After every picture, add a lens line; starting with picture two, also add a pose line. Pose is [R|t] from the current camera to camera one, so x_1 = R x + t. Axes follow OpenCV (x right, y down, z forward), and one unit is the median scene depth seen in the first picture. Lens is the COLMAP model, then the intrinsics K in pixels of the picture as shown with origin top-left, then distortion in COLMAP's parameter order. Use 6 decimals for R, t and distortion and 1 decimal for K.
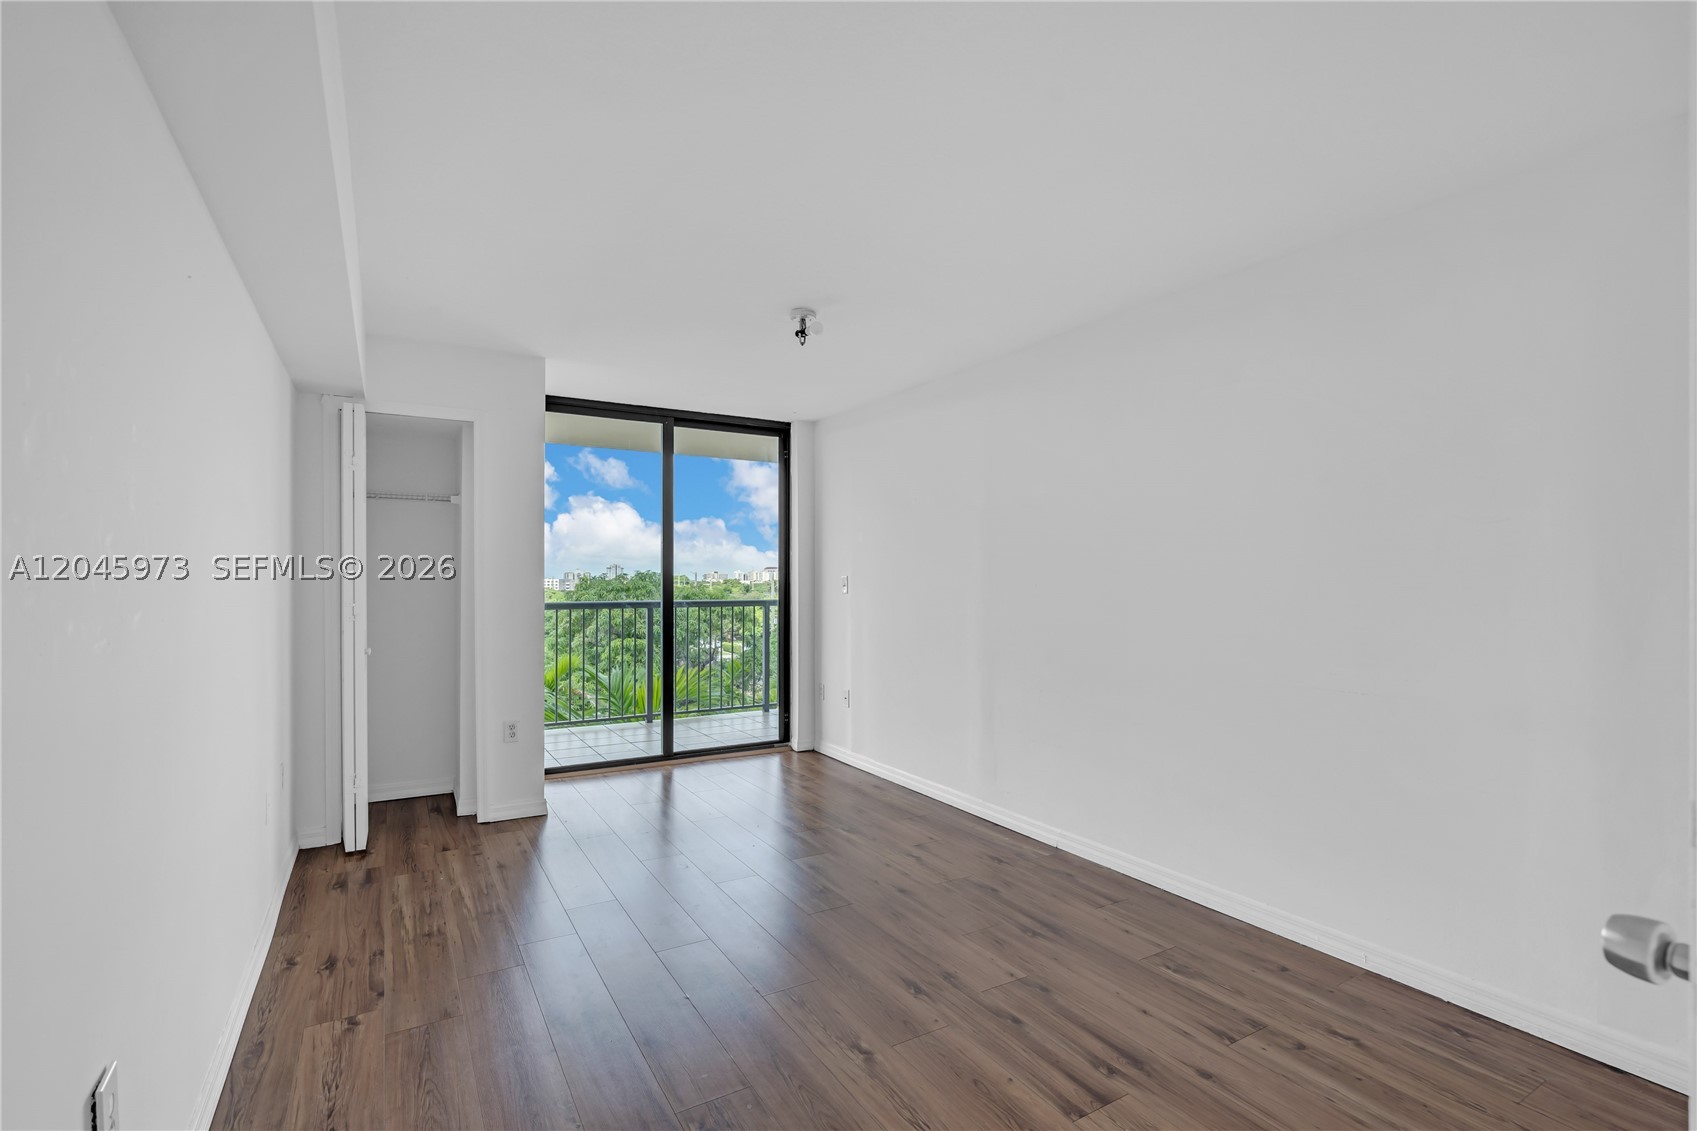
lens RADIAL K [[777.9, 0, 844.8], [0, 777.9, 573.4], [0, 0, 1]] dist [-0.001909, -0.000046]
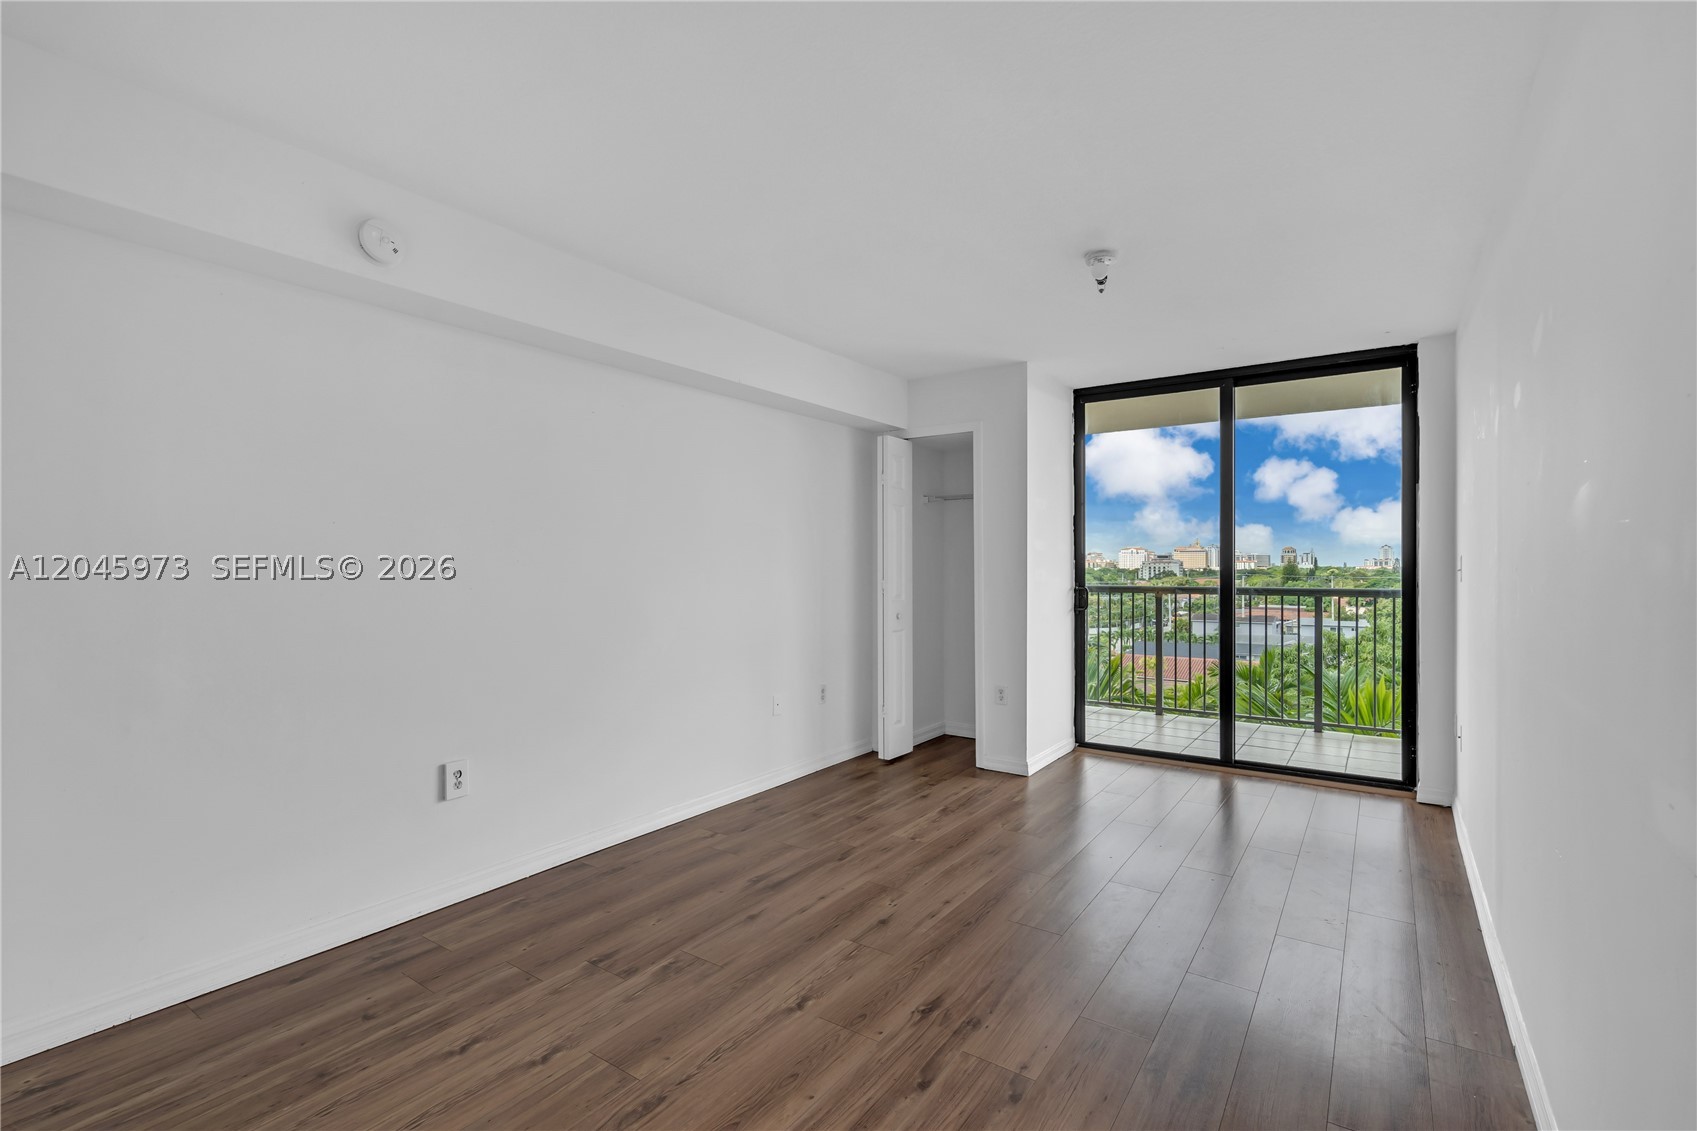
lens RADIAL K [[773.2, 0, 844.3], [0, 773.2, 564.3], [0, 0, 1]] dist [-0.008262, -0.000101]
pose [[0.407642, -0.004526, -0.913131, 0.397432], [0.010231, 0.999948, -0.000389, 0.005922], [0.913085, -0.009184, 0.407667, 0.247863]]
